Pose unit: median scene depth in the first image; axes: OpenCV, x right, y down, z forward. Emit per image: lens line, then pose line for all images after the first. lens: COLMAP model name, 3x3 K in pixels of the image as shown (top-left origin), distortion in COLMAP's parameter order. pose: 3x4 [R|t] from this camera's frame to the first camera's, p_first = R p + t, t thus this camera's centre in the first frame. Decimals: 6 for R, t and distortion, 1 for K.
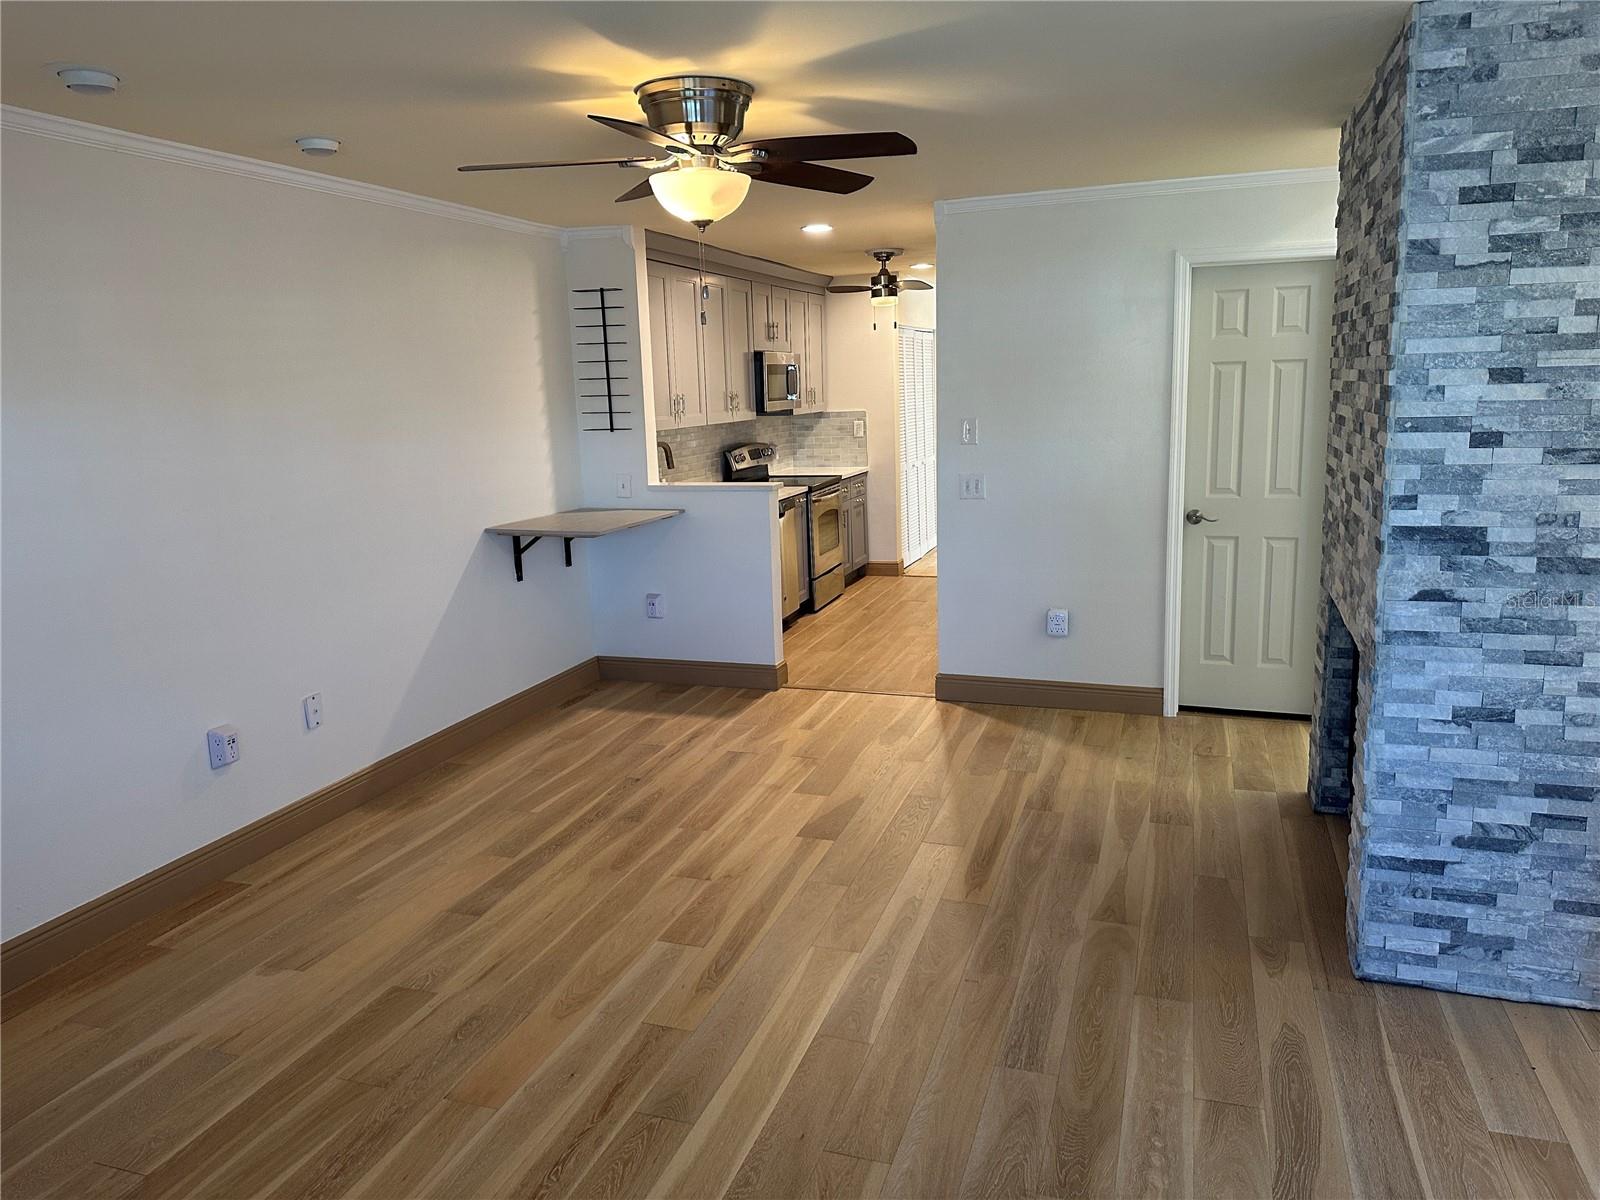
lens RADIAL K [[1115.2, 0, 799.7], [0, 1115.2, 596.1], [0, 0, 1]] dist [0.118964, -0.166929]
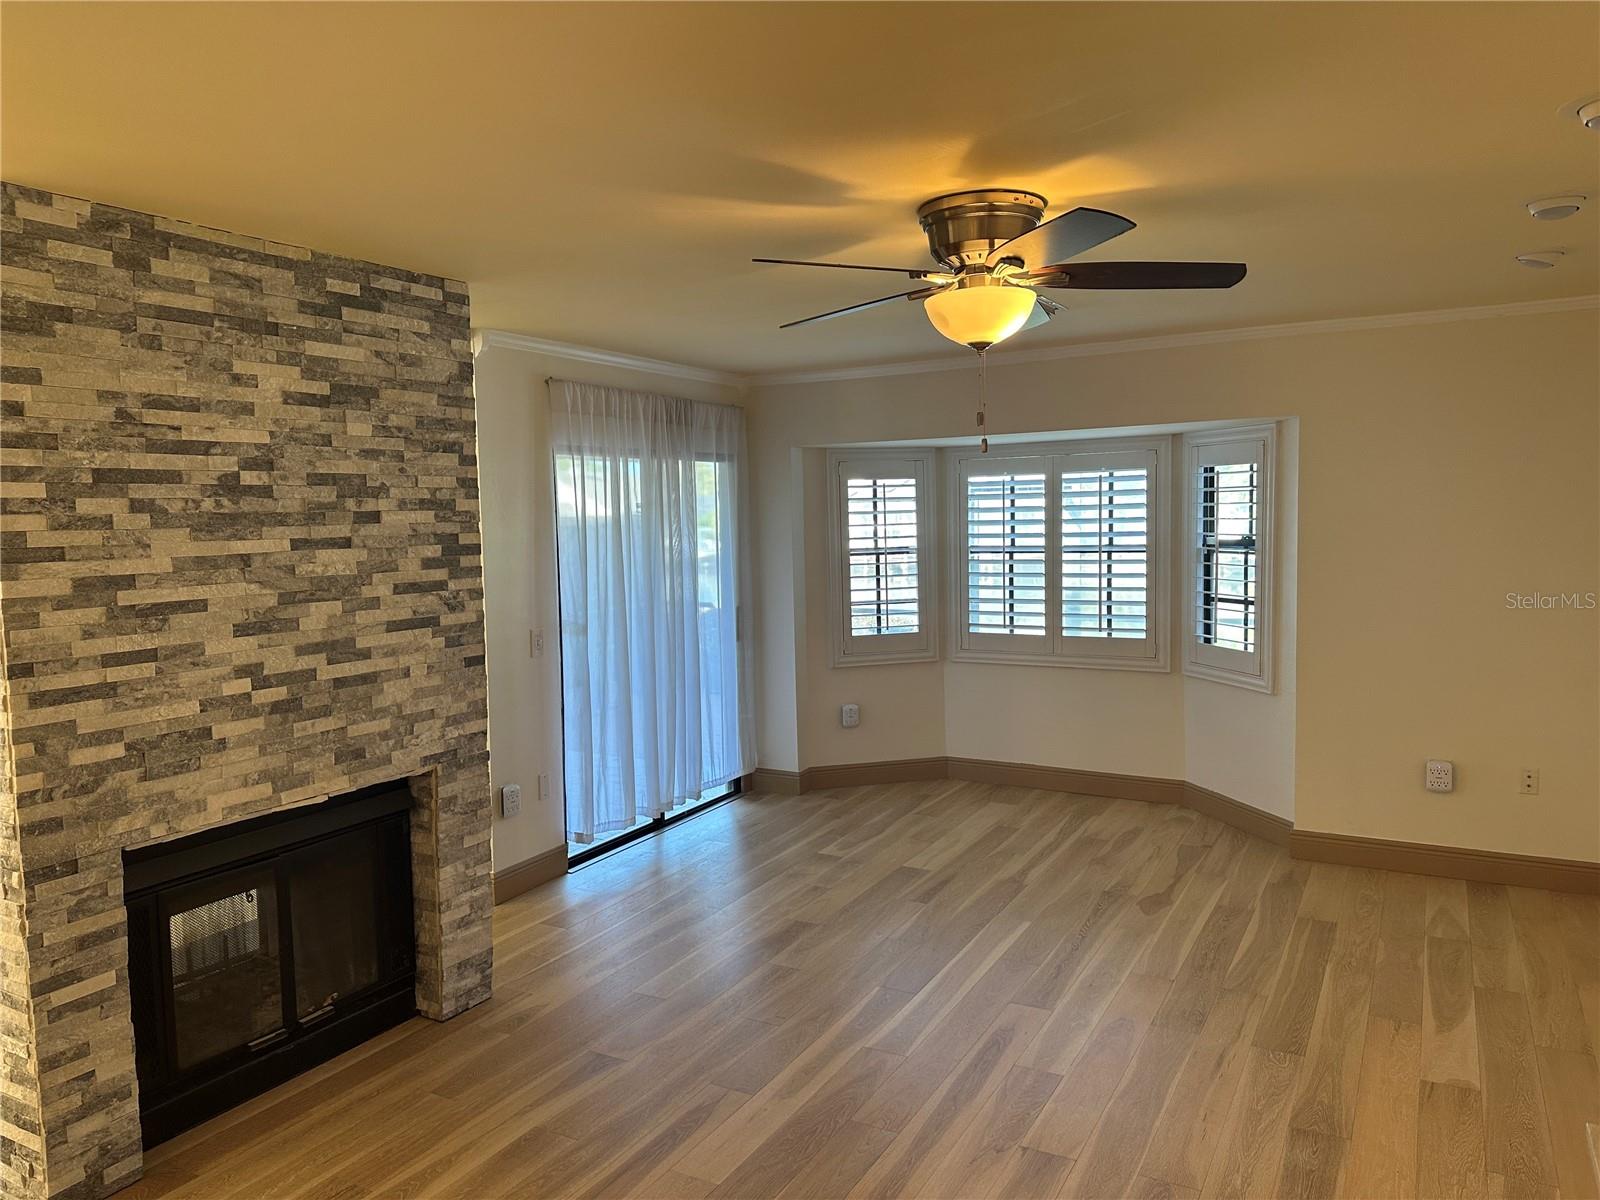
lens RADIAL K [[1115.2, 0, 799.7], [0, 1115.2, 596.1], [0, 0, 1]] dist [0.118964, -0.166929]
pose [[-0.981806, 0.033484, 0.186910, -0.107306], [0.082971, 0.961039, 0.263667, -0.405012], [-0.170800, 0.274378, -0.946332, 2.015387]]
